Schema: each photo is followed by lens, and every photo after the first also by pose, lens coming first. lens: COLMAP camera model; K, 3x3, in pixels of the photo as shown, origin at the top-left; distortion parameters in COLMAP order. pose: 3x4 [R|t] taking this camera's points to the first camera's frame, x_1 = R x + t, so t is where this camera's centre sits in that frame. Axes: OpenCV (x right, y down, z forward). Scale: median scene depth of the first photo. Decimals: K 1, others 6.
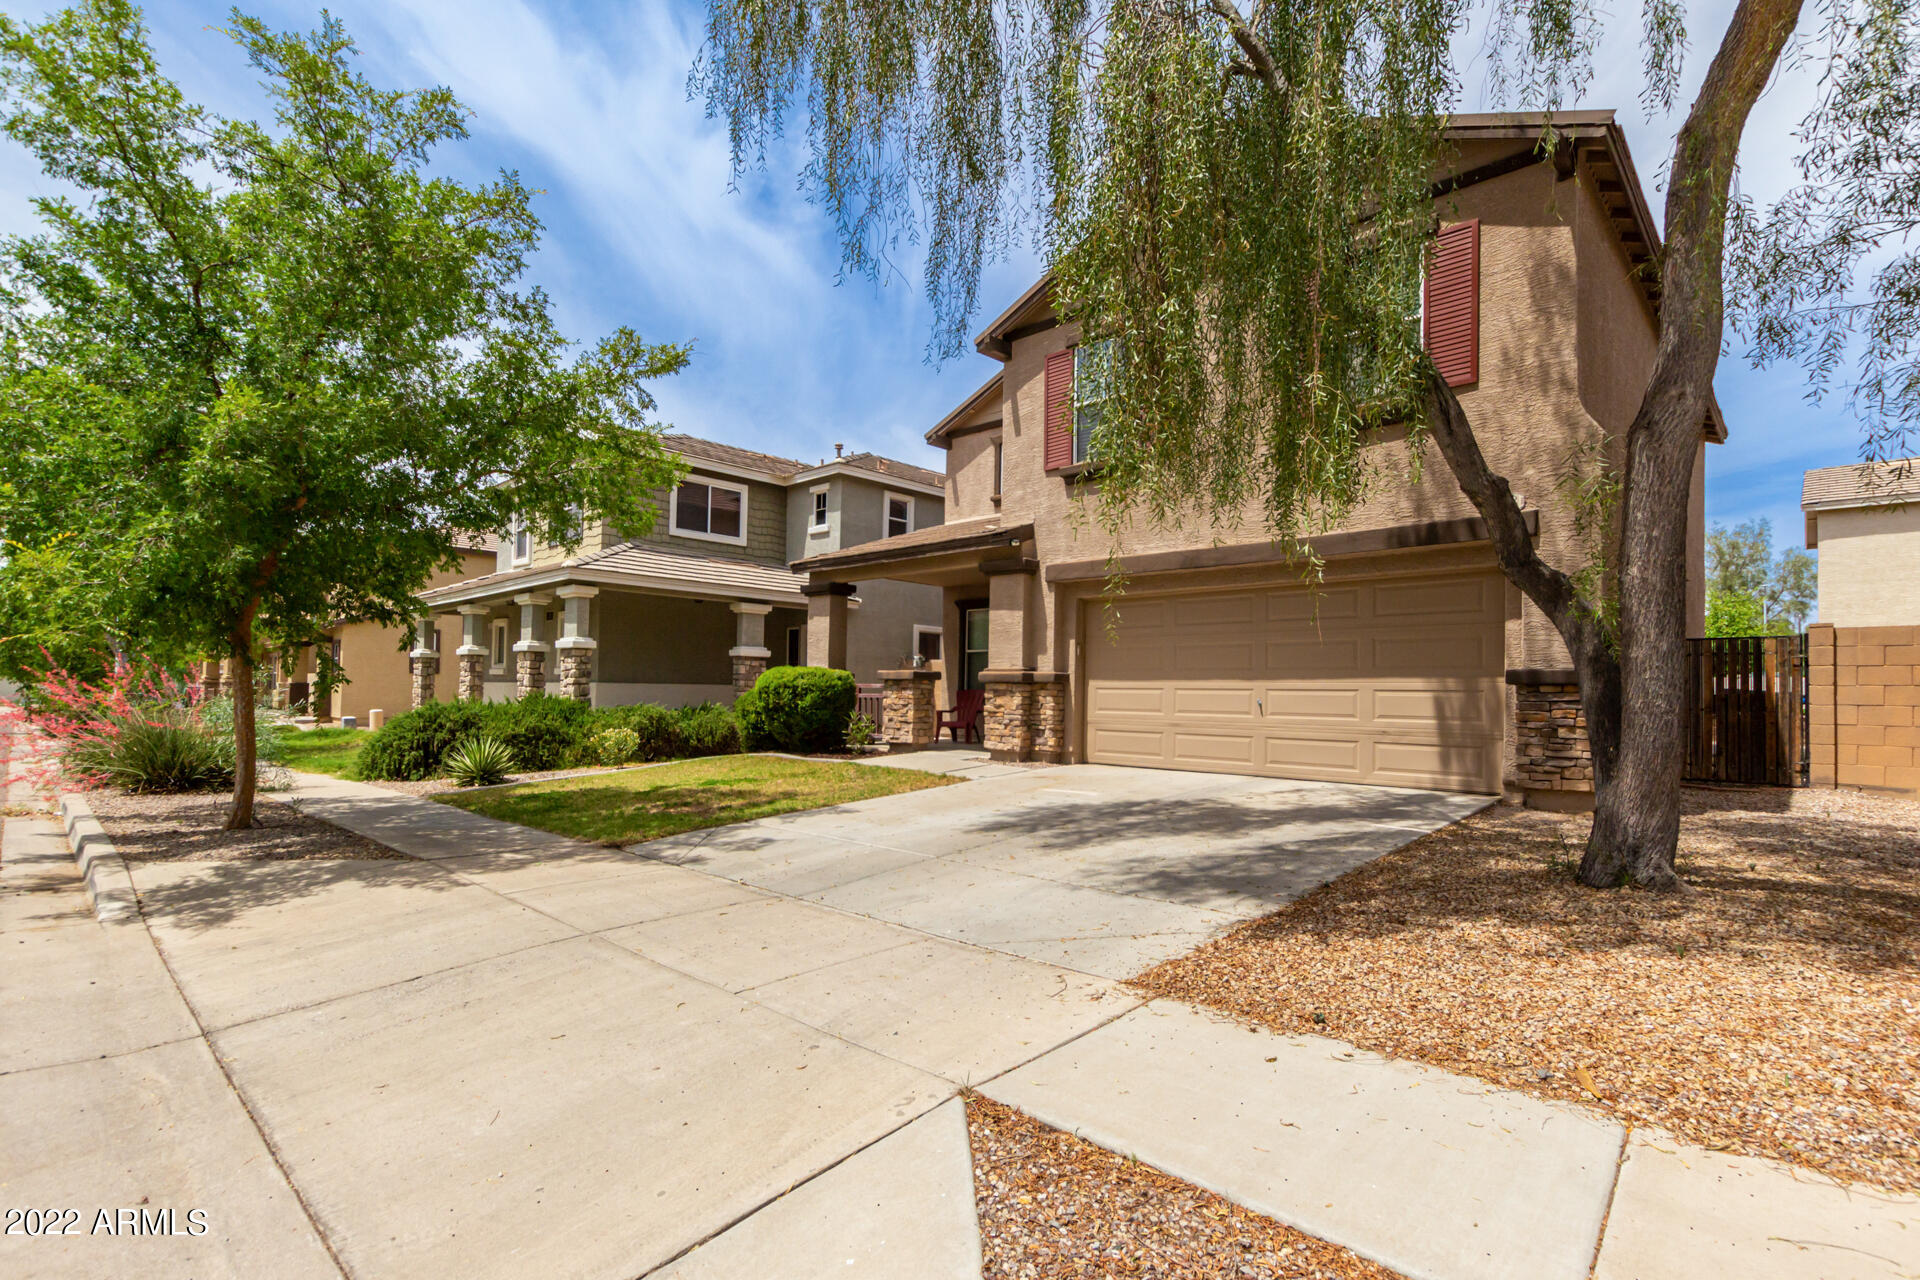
lens RADIAL K [[893.9, 0, 969.7], [0, 893.9, 671.0], [0, 0, 1]] dist [0.003612, 0.000481]
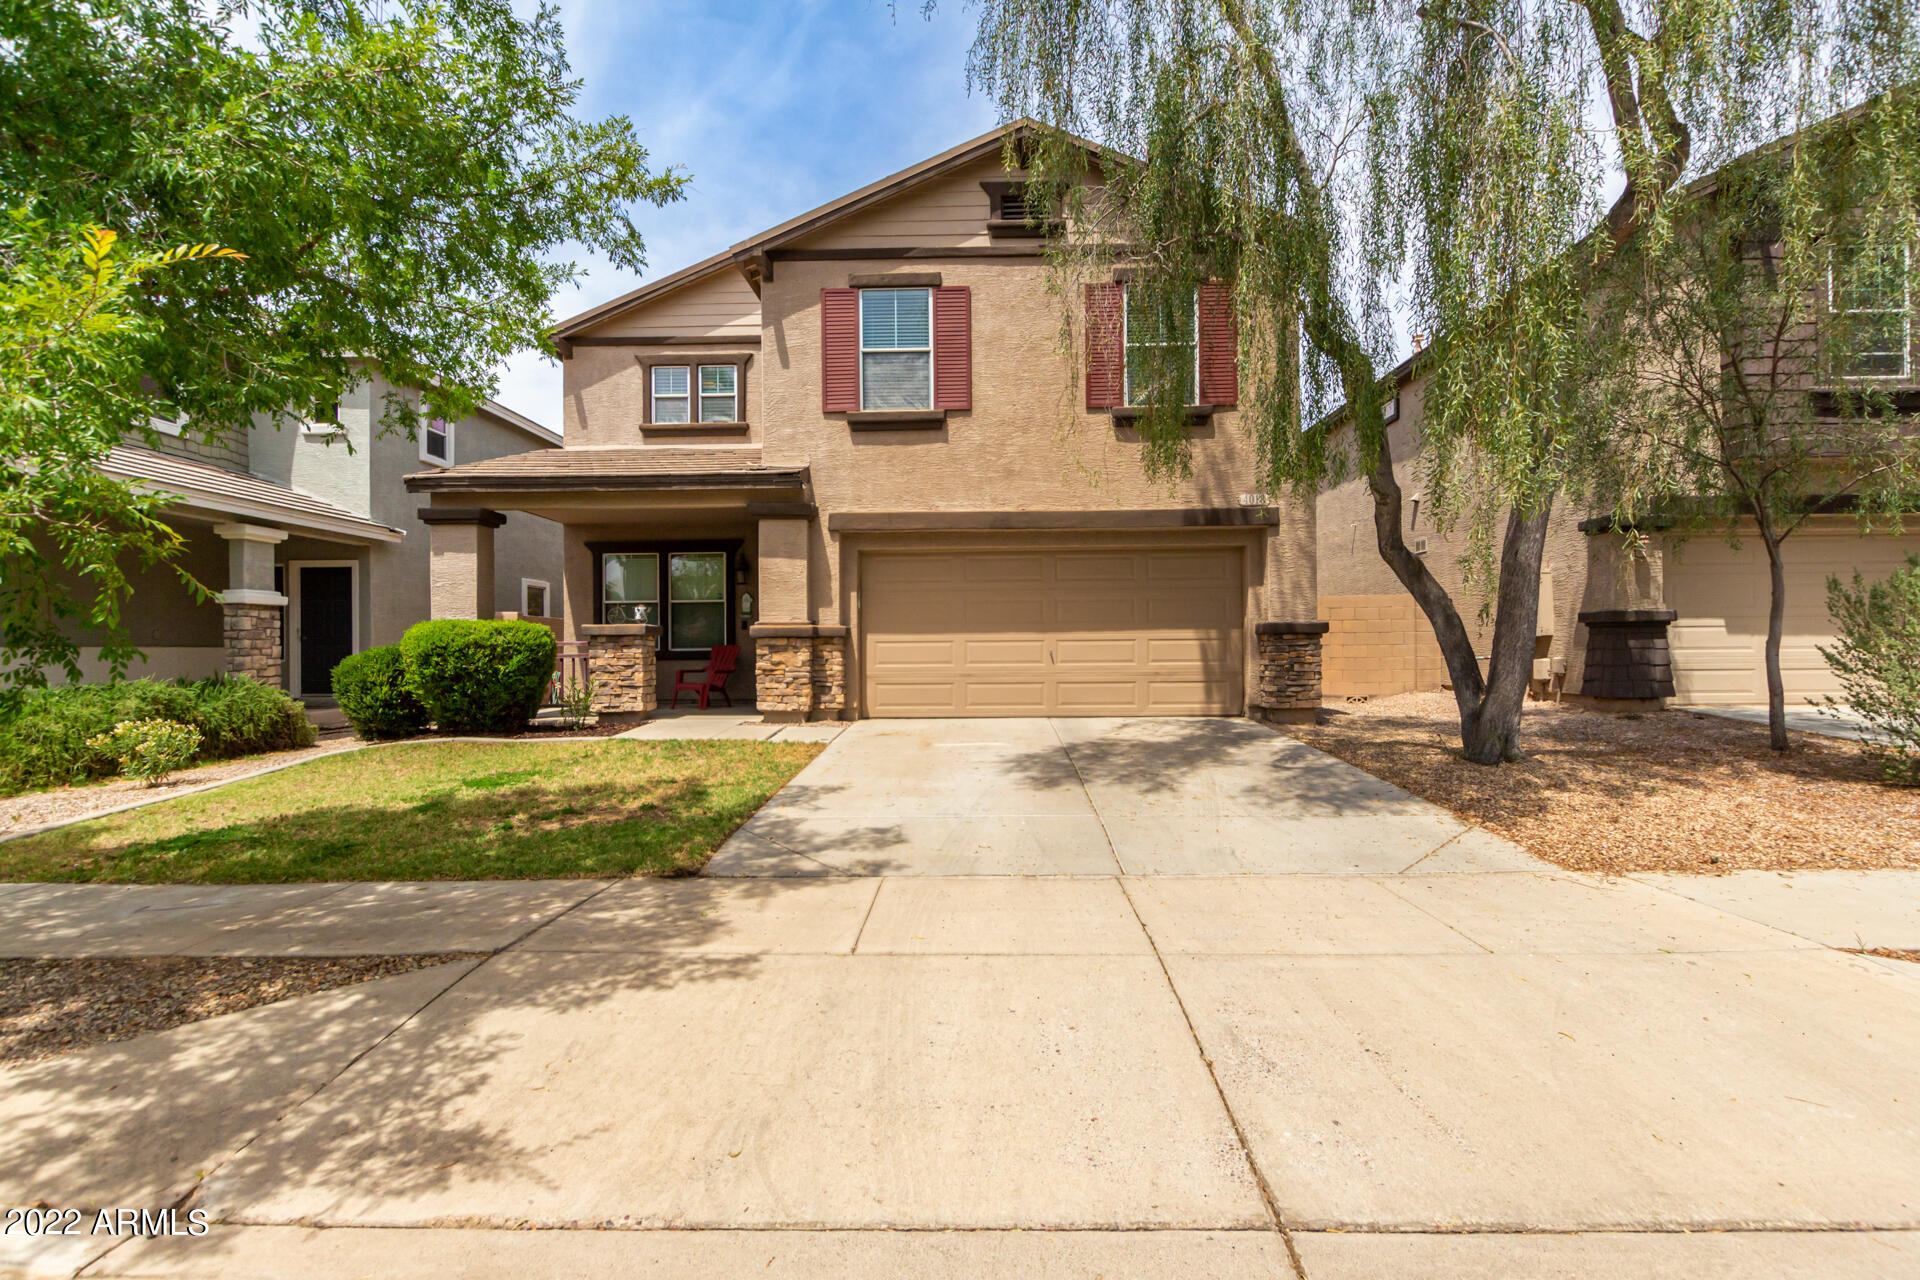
lens RADIAL K [[873.2, 0, 960.0], [0, 873.2, 640.0], [0, 0, 1]] dist [0.004295, 0.000173]
pose [[0.752198, -0.013008, 0.658808, -0.420825], [0.001847, 0.999843, 0.017633, 0.000424], [-0.658934, -0.012046, 0.752104, 0.212430]]
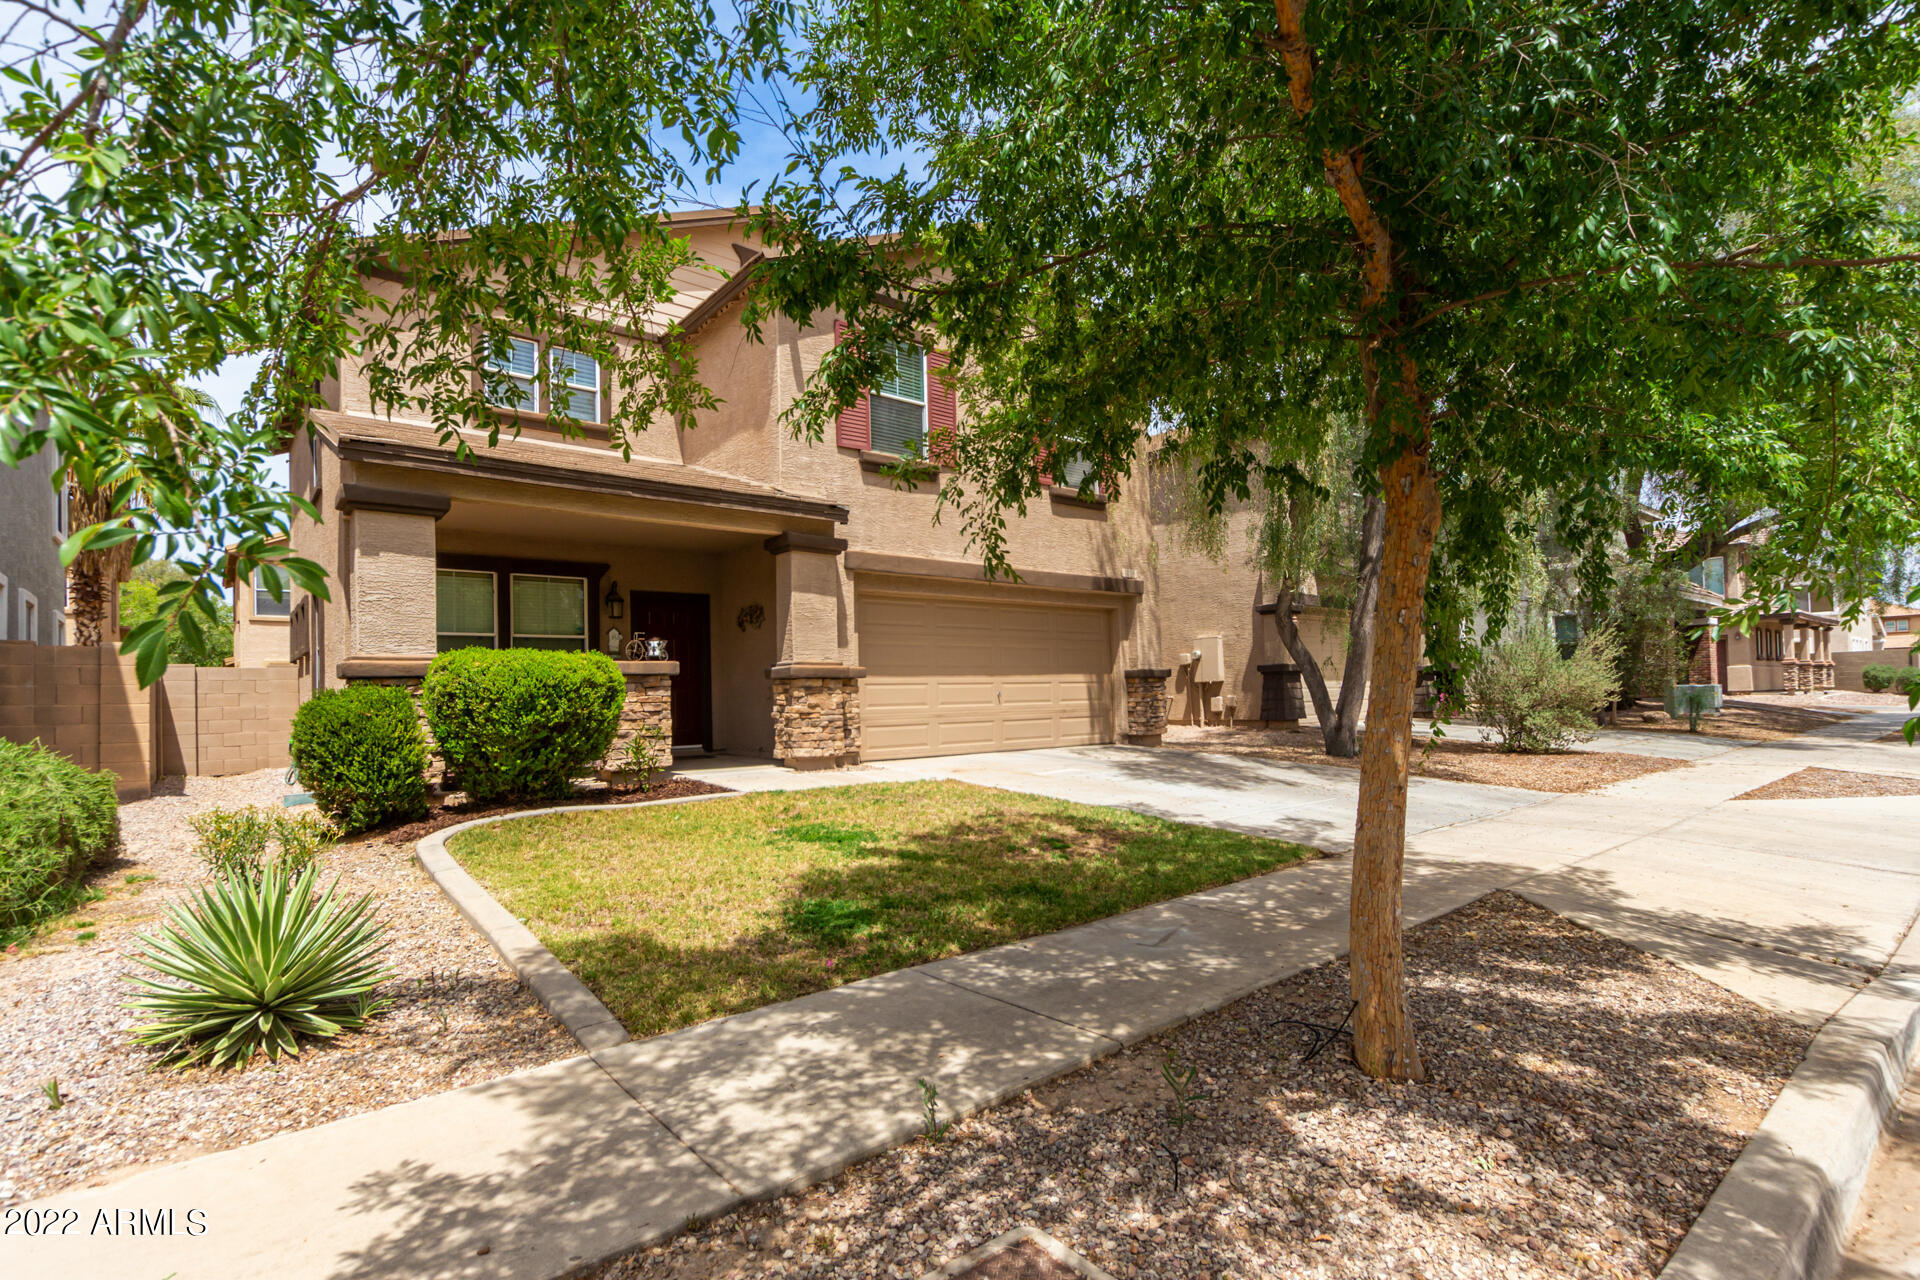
lens RADIAL K [[893.9, 0, 969.7], [0, 893.9, 671.0], [0, 0, 1]] dist [0.003612, 0.000481]
pose [[0.130951, 0.013364, 0.991299, -0.804556], [-0.000027, 0.999909, -0.013477, 0.018011], [-0.991389, 0.001738, 0.130940, 0.755500]]
